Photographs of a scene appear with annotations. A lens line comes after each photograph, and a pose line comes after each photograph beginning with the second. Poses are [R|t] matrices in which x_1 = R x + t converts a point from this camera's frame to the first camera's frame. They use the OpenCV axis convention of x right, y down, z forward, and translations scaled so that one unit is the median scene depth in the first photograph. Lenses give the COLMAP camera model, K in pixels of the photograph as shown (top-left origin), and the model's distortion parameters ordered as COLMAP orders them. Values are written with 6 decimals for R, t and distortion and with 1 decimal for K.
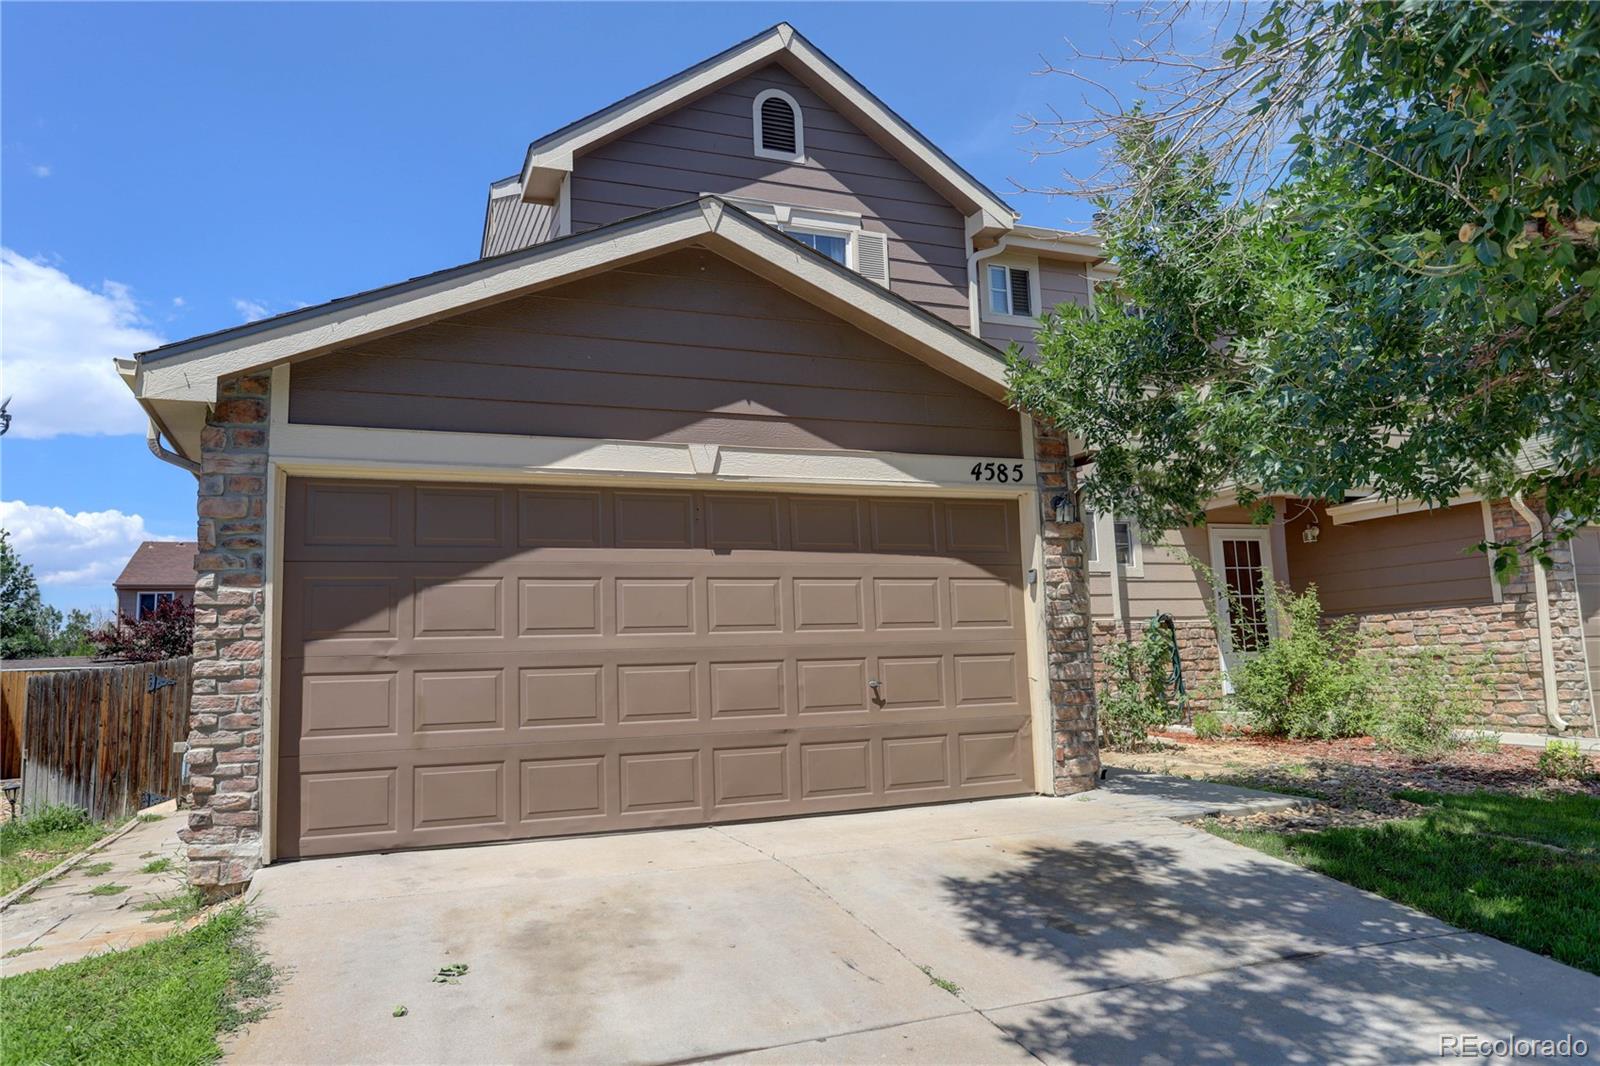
lens RADIAL K [[1091.3, 0, 762.6], [0, 1091.3, 529.7], [0, 0, 1]] dist [-0.006523, -0.001736]
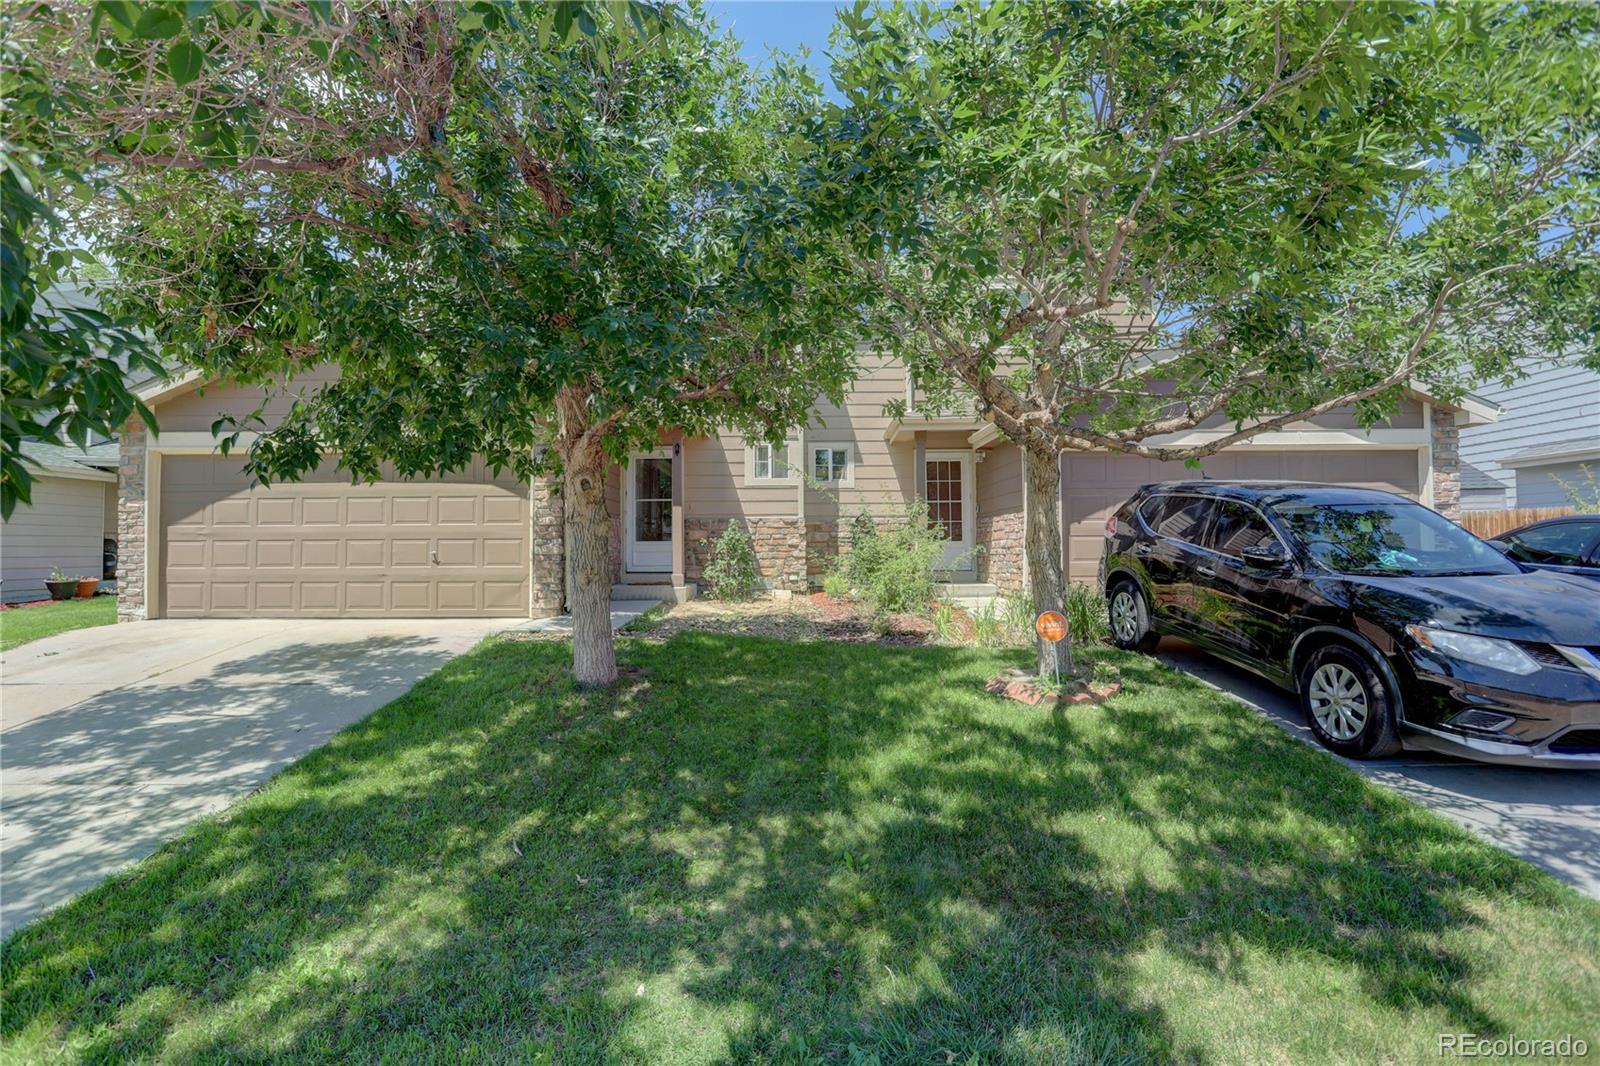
lens RADIAL K [[785.3, 0, 779.7], [0, 785.3, 530.5], [0, 0, 1]] dist [-0.062587, 0.035721]
pose [[0.927165, 0.017441, -0.374247, 1.158233], [0.024176, 0.994049, 0.106220, -0.025473], [0.373872, -0.107531, 0.921226, -0.009405]]
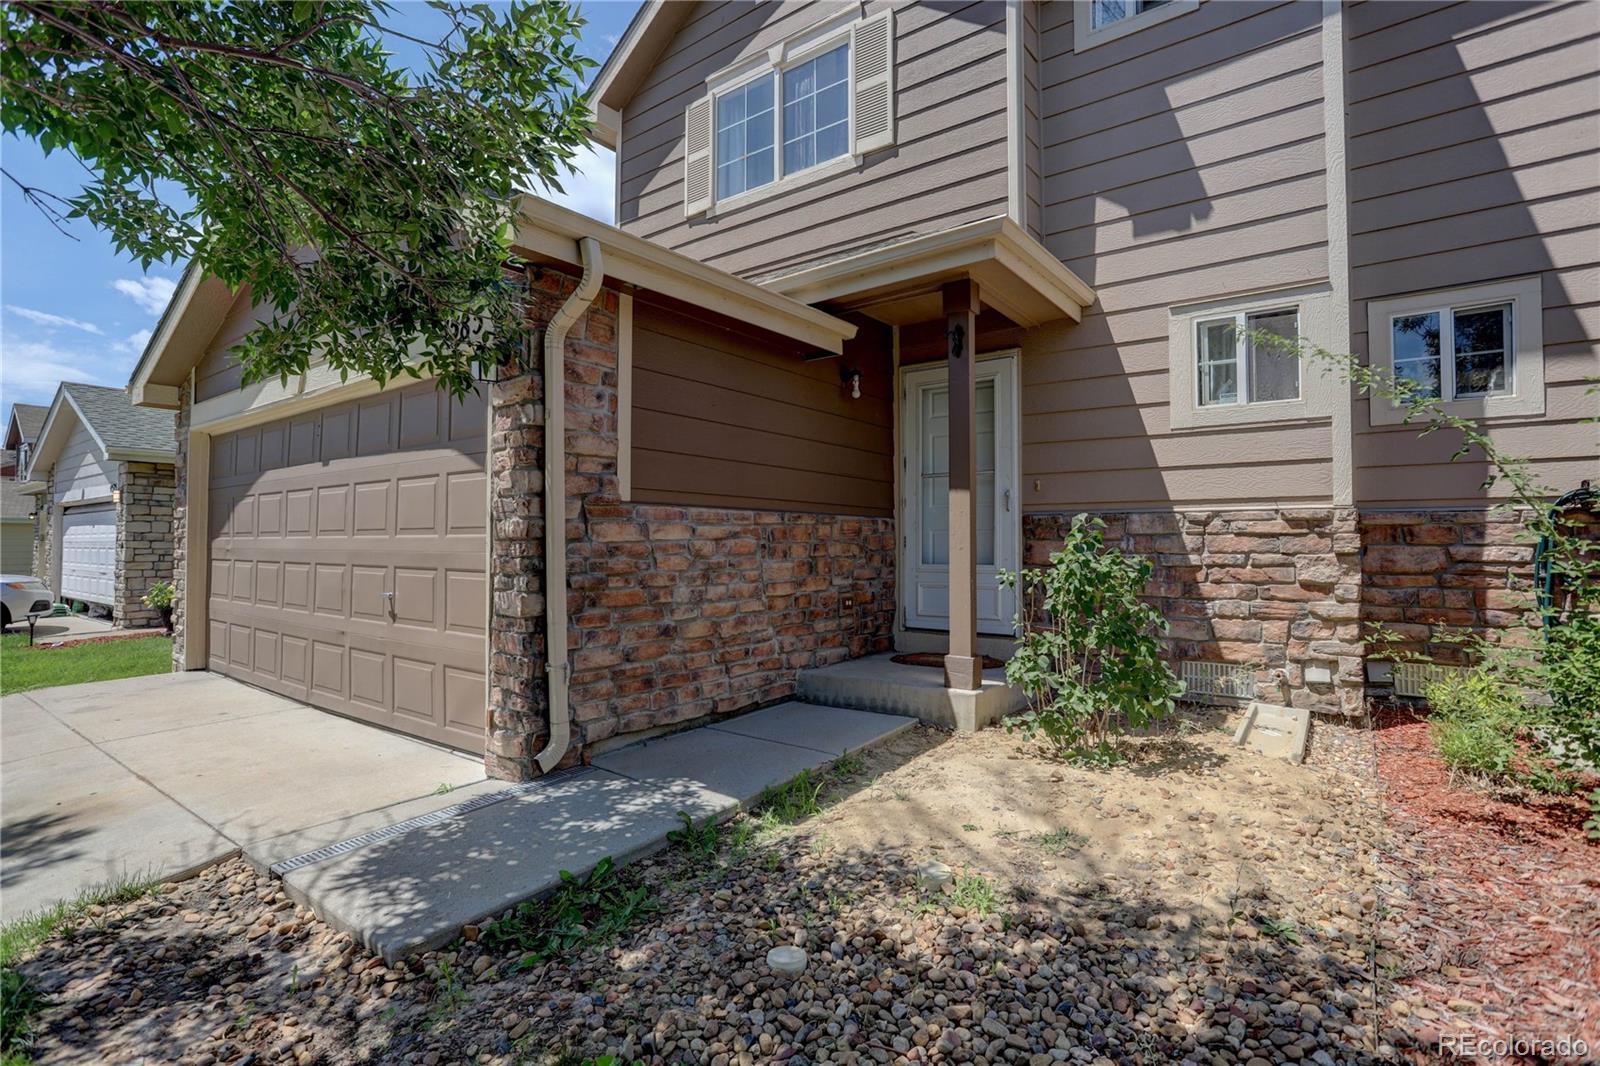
lens RADIAL K [[785.3, 0, 779.7], [0, 785.3, 530.5], [0, 0, 1]] dist [-0.062587, 0.035721]
pose [[0.514648, 0.013036, -0.857302, 0.829357], [0.090915, 0.993418, 0.069682, 0.072032], [0.852568, -0.113803, 0.510075, 0.955171]]
